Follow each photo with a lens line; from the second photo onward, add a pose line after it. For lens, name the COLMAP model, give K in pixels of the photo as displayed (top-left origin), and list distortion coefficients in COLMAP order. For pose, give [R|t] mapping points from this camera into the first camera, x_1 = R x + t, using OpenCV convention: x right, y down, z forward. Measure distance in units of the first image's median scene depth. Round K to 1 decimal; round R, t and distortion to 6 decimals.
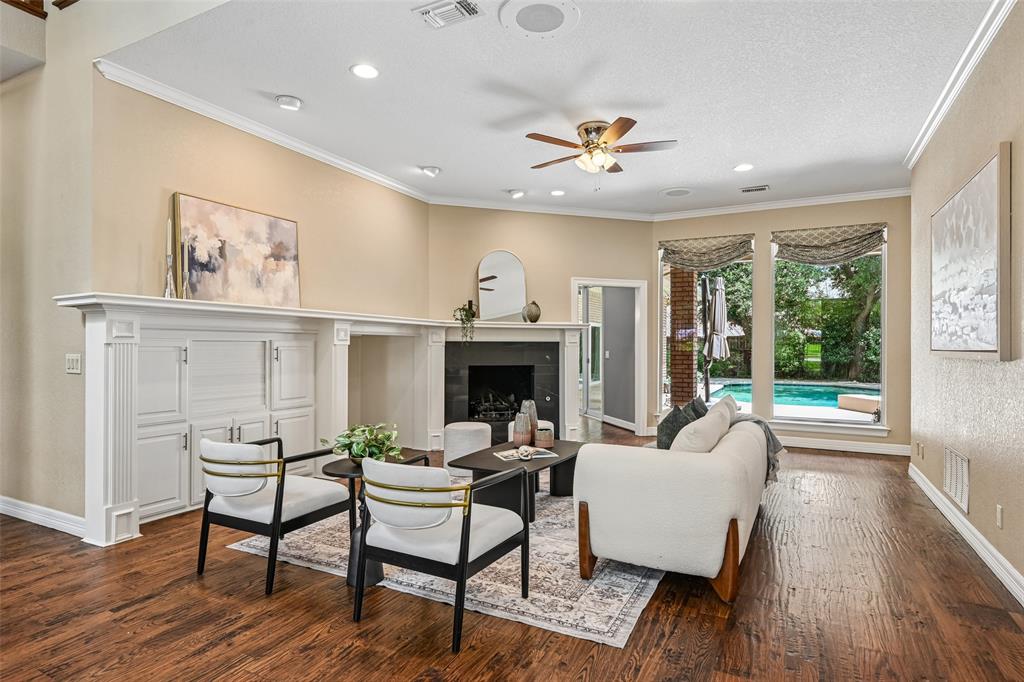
lens RADIAL K [[542.3, 0, 515.0], [0, 542.3, 344.7], [0, 0, 1]] dist [0.002850, -0.013771]
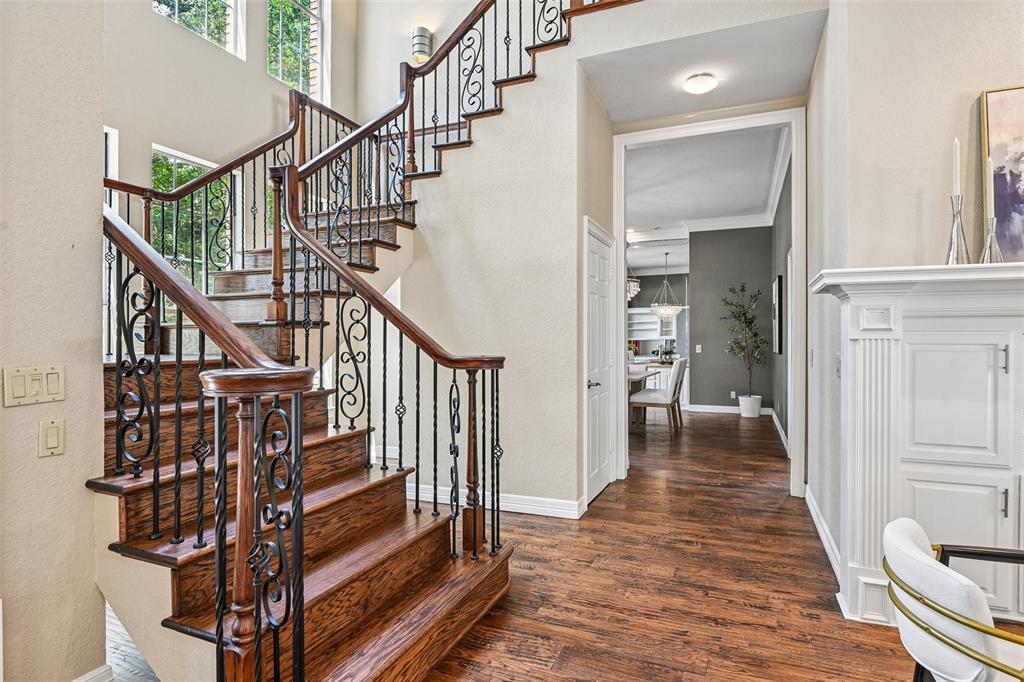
lens RADIAL K [[542.3, 0, 515.0], [0, 542.3, 344.7], [0, 0, 1]] dist [0.002850, -0.013771]
pose [[0.079161, 0.001869, -0.996860, -0.058900], [-0.000165, 0.999998, 0.001862, 0.003044], [0.996862, 0.000017, 0.079161, 0.410652]]
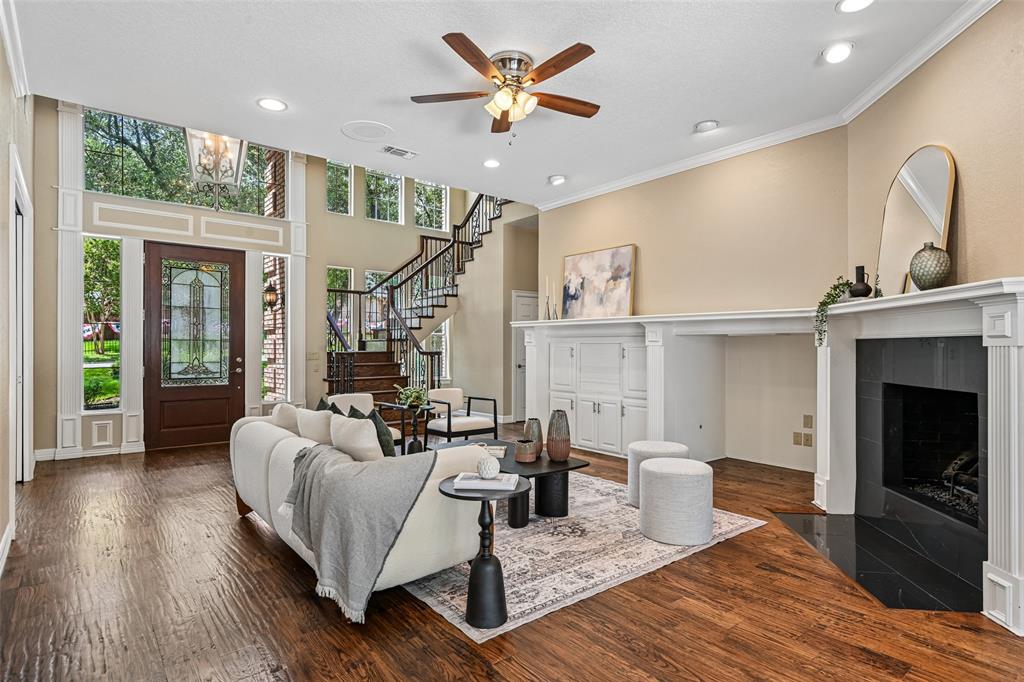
lens RADIAL K [[546.0, 0, 528.7], [0, 546.0, 350.0], [0, 0, 1]] dist [0.001392, -0.011476]
pose [[-0.383018, 0.000787, -0.923740, 0.966214], [-0.003903, 0.999989, 0.002470, 0.008178], [0.923733, 0.004552, -0.383011, 1.497953]]
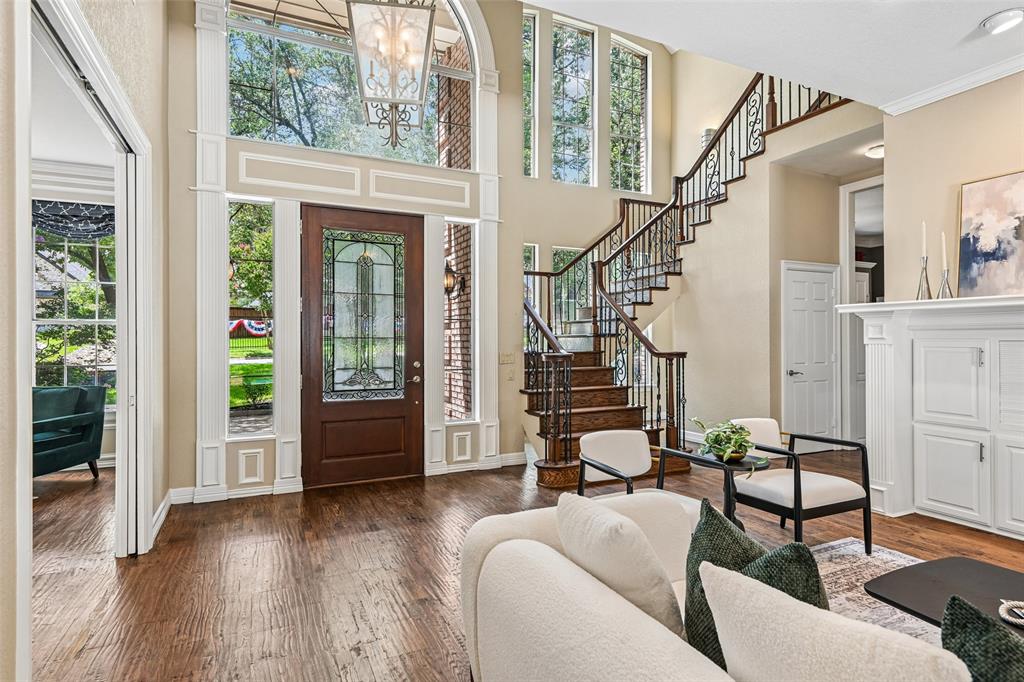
lens RADIAL K [[542.3, 0, 515.0], [0, 542.3, 344.7], [0, 0, 1]] dist [0.002850, -0.013771]
pose [[-0.602379, 0.004103, -0.798200, 0.578481], [-0.000412, 0.999985, 0.005451, -0.005901], [0.798210, 0.003613, -0.602368, 0.915553]]
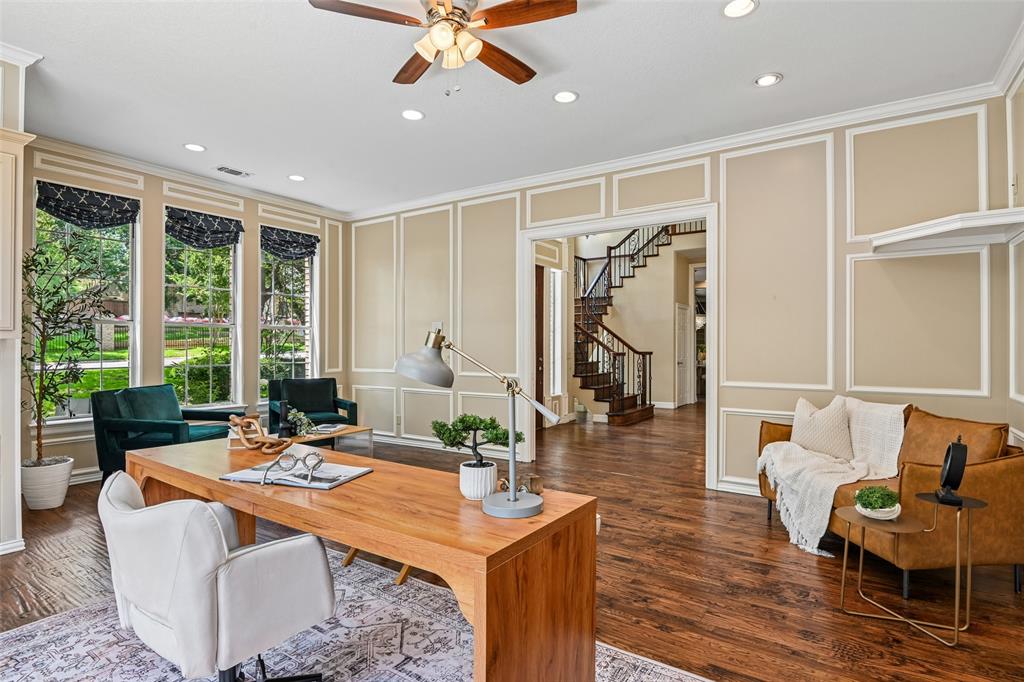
lens RADIAL K [[526.8, 0, 510.4], [0, 526.8, 348.3], [0, 0, 1]] dist [-0.012485, -0.000147]
pose [[-0.102906, 0.002039, -0.994689, 1.696458], [-0.002862, 0.999993, 0.002346, 0.001233], [0.994687, 0.003089, -0.102899, 0.056646]]
